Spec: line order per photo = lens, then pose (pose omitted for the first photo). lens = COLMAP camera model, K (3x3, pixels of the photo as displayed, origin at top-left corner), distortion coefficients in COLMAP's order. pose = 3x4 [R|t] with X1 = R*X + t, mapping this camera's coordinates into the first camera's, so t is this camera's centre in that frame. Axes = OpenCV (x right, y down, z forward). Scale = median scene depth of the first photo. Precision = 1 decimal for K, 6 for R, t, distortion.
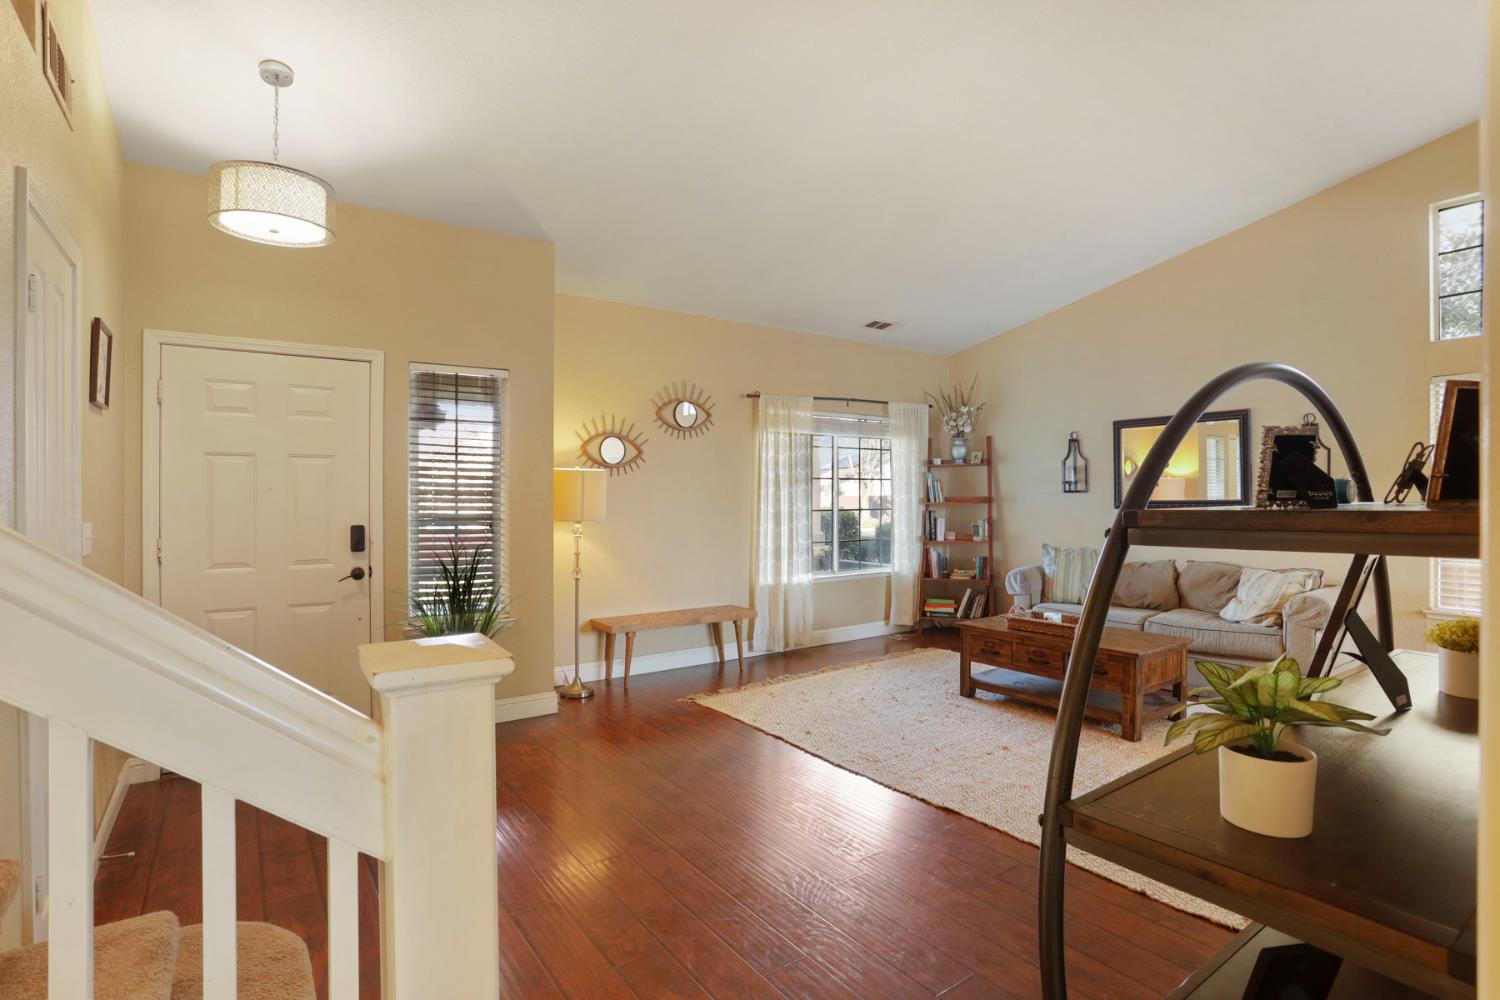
lens RADIAL K [[734.7, 0, 743.8], [0, 734.7, 495.3], [0, 0, 1]] dist [-0.075151, 0.035387]
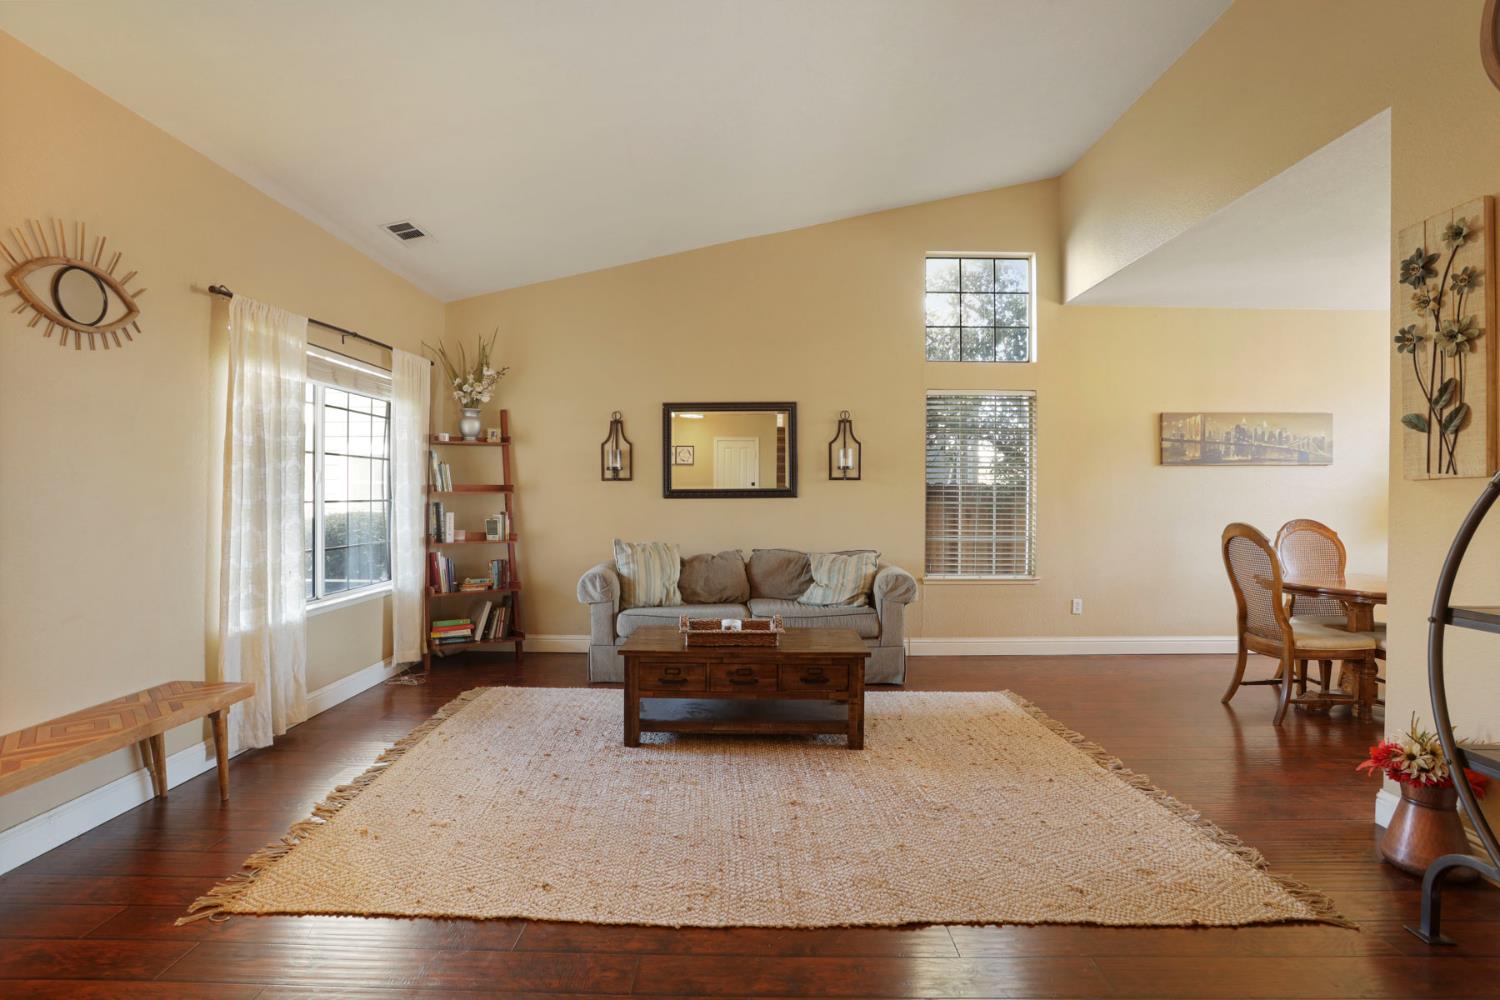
lens RADIAL K [[734.7, 0, 743.8], [0, 734.7, 495.3], [0, 0, 1]] dist [-0.075151, 0.035387]
pose [[0.592140, 0.002909, 0.805830, -0.179804], [-0.004241, 0.999991, -0.000494, 0.014742], [-0.805824, -0.003125, 0.592147, 0.363482]]
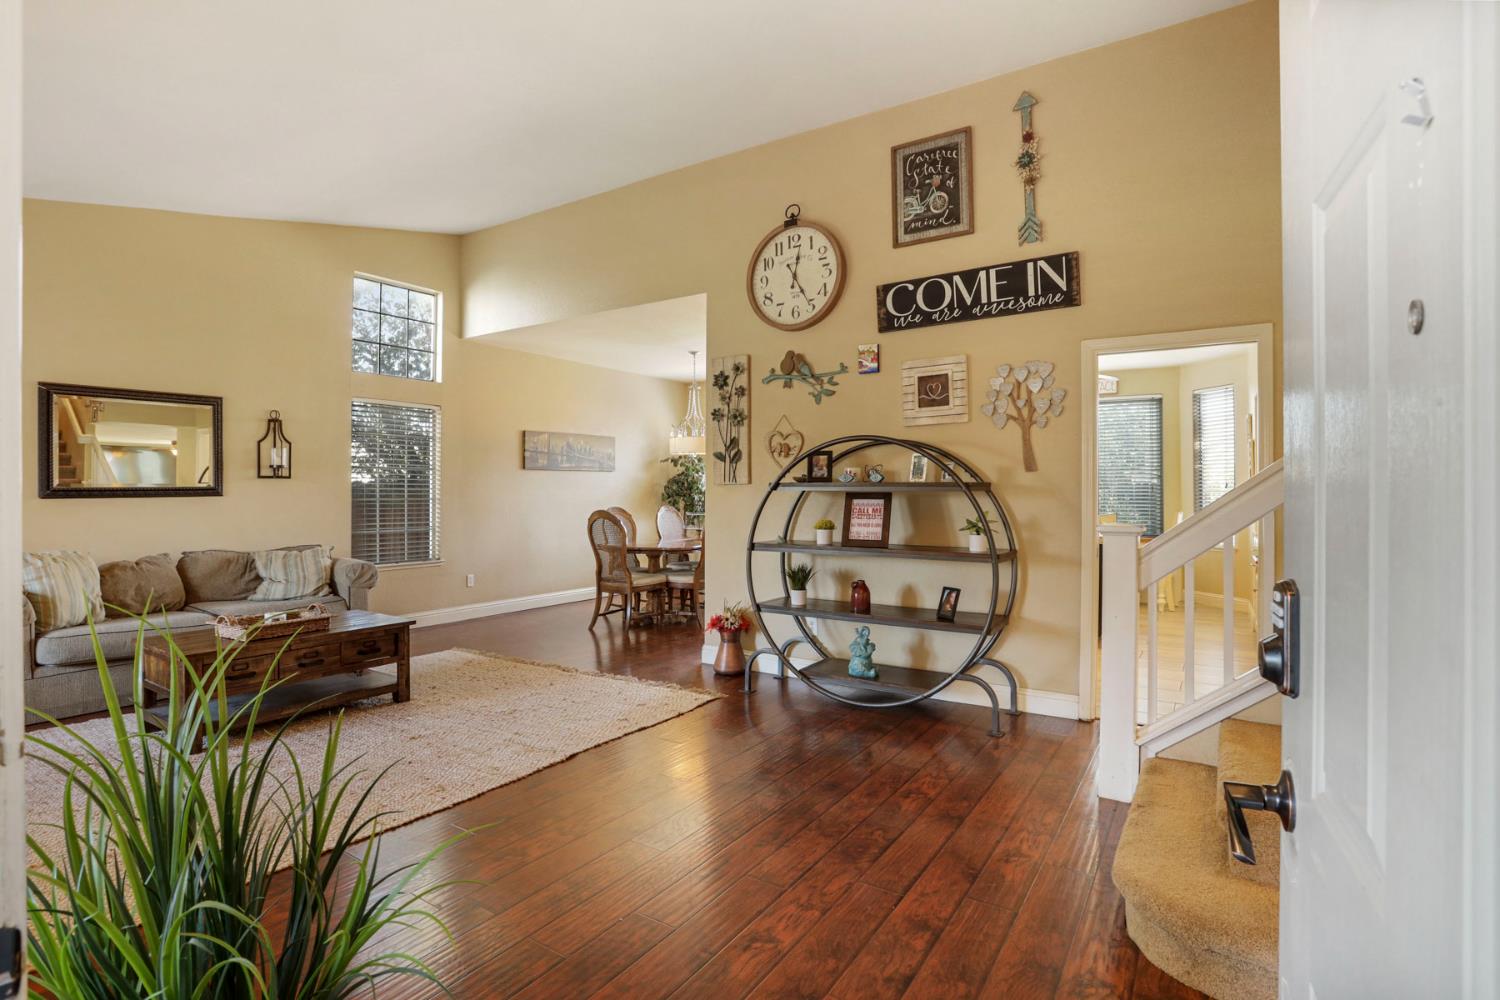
lens RADIAL K [[734.7, 0, 743.8], [0, 734.7, 495.3], [0, 0, 1]] dist [-0.075151, 0.035387]
pose [[-0.357967, -0.005106, 0.933720, -0.433770], [-0.000388, 0.999986, 0.005319, 0.011157], [-0.933734, 0.001542, -0.357963, 0.576456]]
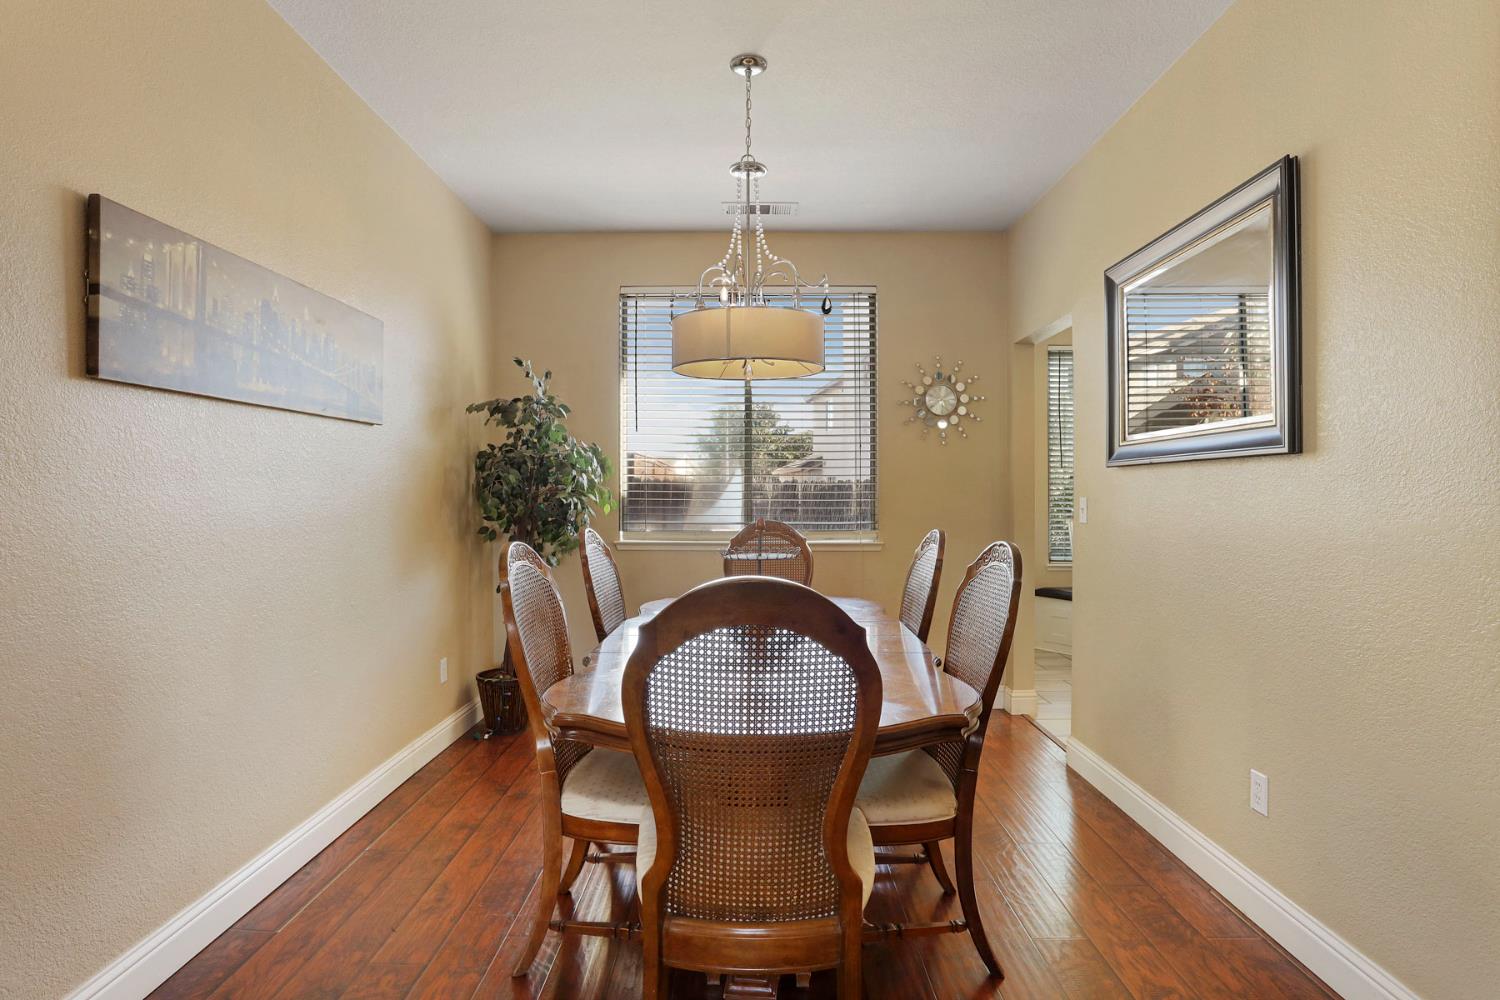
lens RADIAL K [[830.6, 0, 728.4], [0, 830.6, 491.6], [0, 0, 1]] dist [0.000564, 0.000138]
pose [[-0.794880, 0.002232, 0.606762, 0.512792], [-0.000007, 0.999993, -0.003688, 0.015954], [-0.606766, -0.002935, -0.794875, 0.580731]]
